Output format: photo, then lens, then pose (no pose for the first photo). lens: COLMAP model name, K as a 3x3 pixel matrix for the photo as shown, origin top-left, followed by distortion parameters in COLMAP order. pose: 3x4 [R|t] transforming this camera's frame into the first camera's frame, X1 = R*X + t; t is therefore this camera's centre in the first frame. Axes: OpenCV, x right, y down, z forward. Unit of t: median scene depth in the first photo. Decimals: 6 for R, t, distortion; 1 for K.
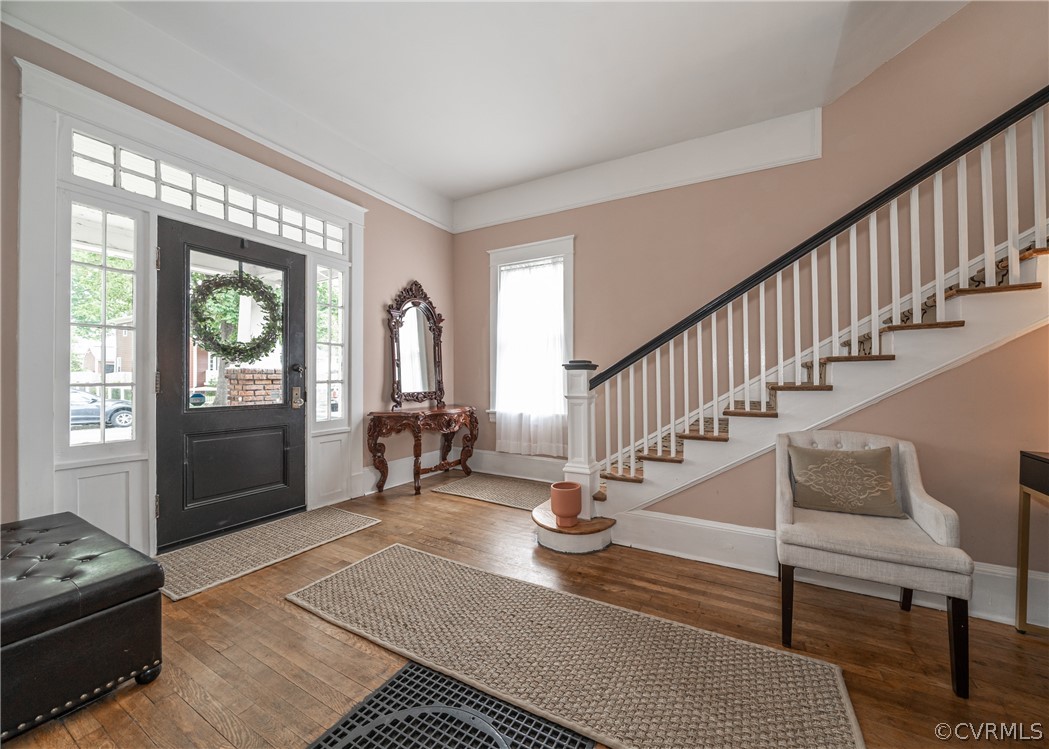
lens RADIAL K [[372.1, 0, 526.9], [0, 372.1, 375.3], [0, 0, 1]] dist [-0.017058, -0.000001]
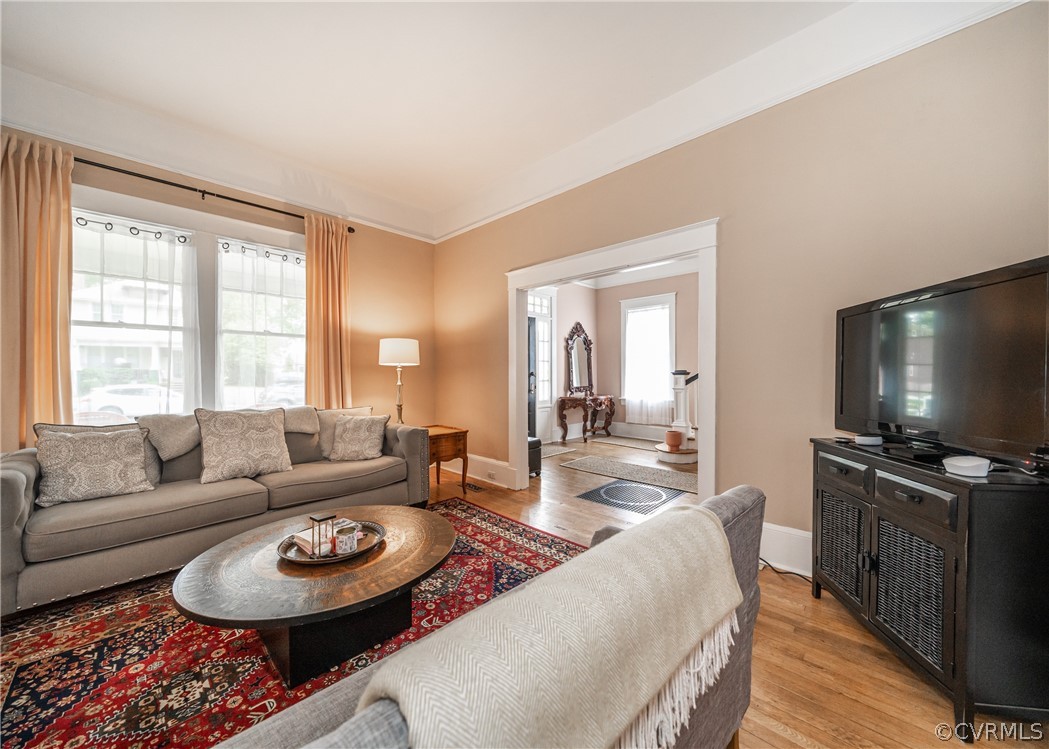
lens RADIAL K [[396.0, 0, 519.8], [0, 396.0, 368.1], [0, 0, 1]] dist [-0.004892, 0.000073]
pose [[0.971709, -0.004172, -0.236144, -0.146020], [0.001925, 0.999951, -0.009747, -0.025461], [0.236173, 0.009017, 0.971669, -0.958161]]
